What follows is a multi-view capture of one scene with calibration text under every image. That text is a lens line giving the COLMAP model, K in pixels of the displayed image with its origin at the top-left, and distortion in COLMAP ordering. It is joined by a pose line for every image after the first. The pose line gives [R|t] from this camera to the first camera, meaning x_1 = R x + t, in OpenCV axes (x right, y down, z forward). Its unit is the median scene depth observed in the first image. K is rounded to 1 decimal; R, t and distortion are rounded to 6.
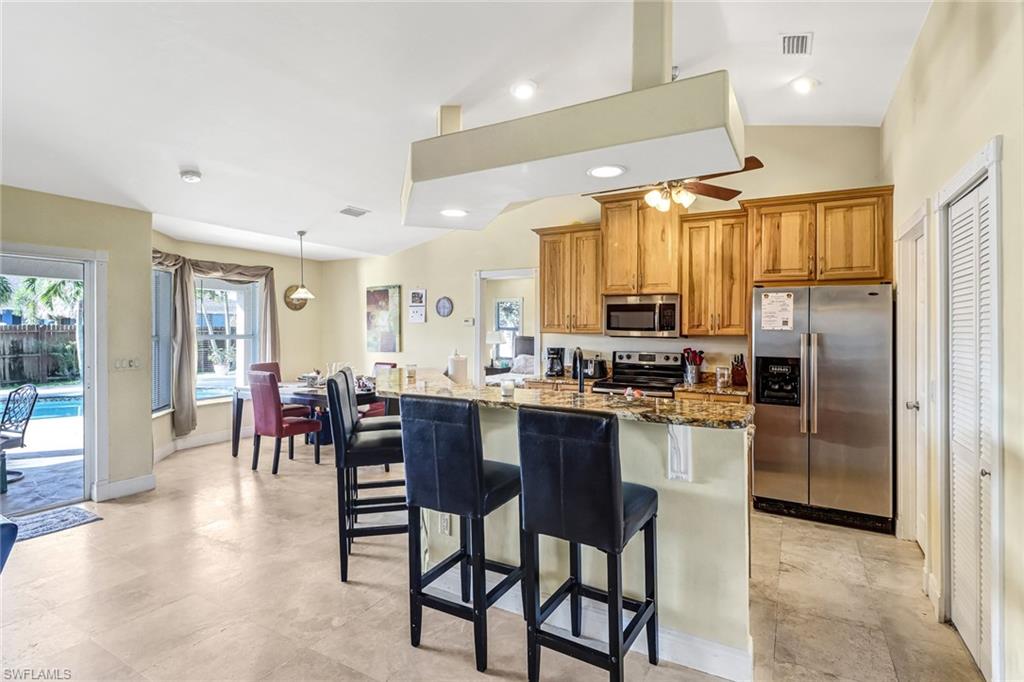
lens RADIAL K [[493.8, 0, 517.2], [0, 493.8, 330.9], [0, 0, 1]] dist [-0.000787, -0.002569]
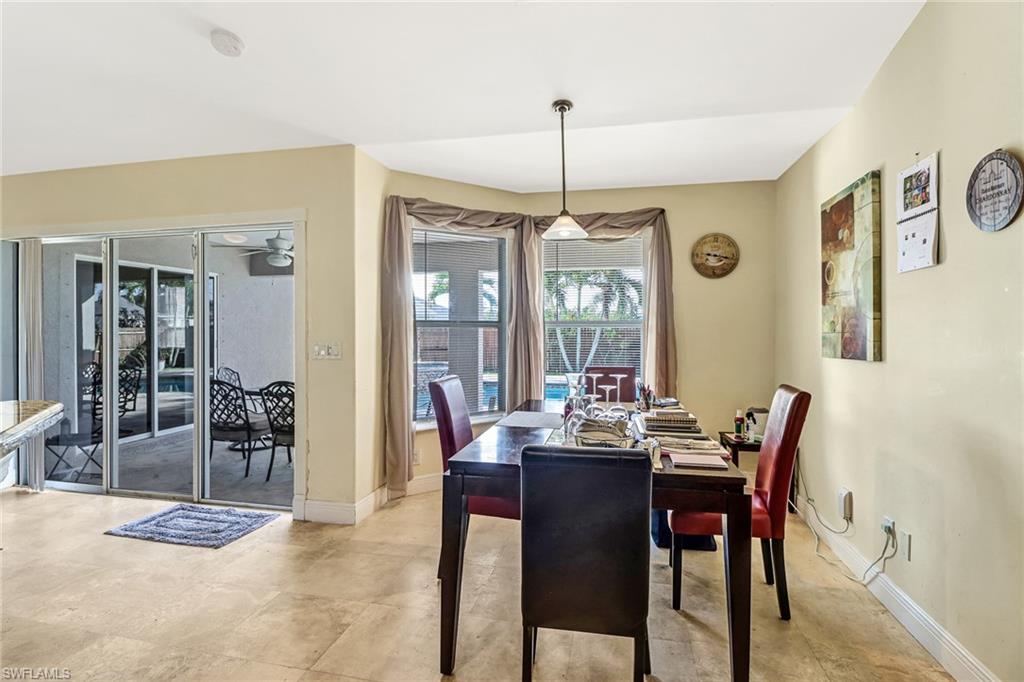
lens RADIAL K [[493.8, 0, 511.9], [0, 493.8, 335.0], [0, 0, 1]] dist [-0.000787, -0.002569]
pose [[0.302865, 0.001349, -0.953032, 0.017292], [-0.004147, 0.999991, 0.000098, 0.025512], [0.953024, 0.003923, 0.302868, 0.651330]]
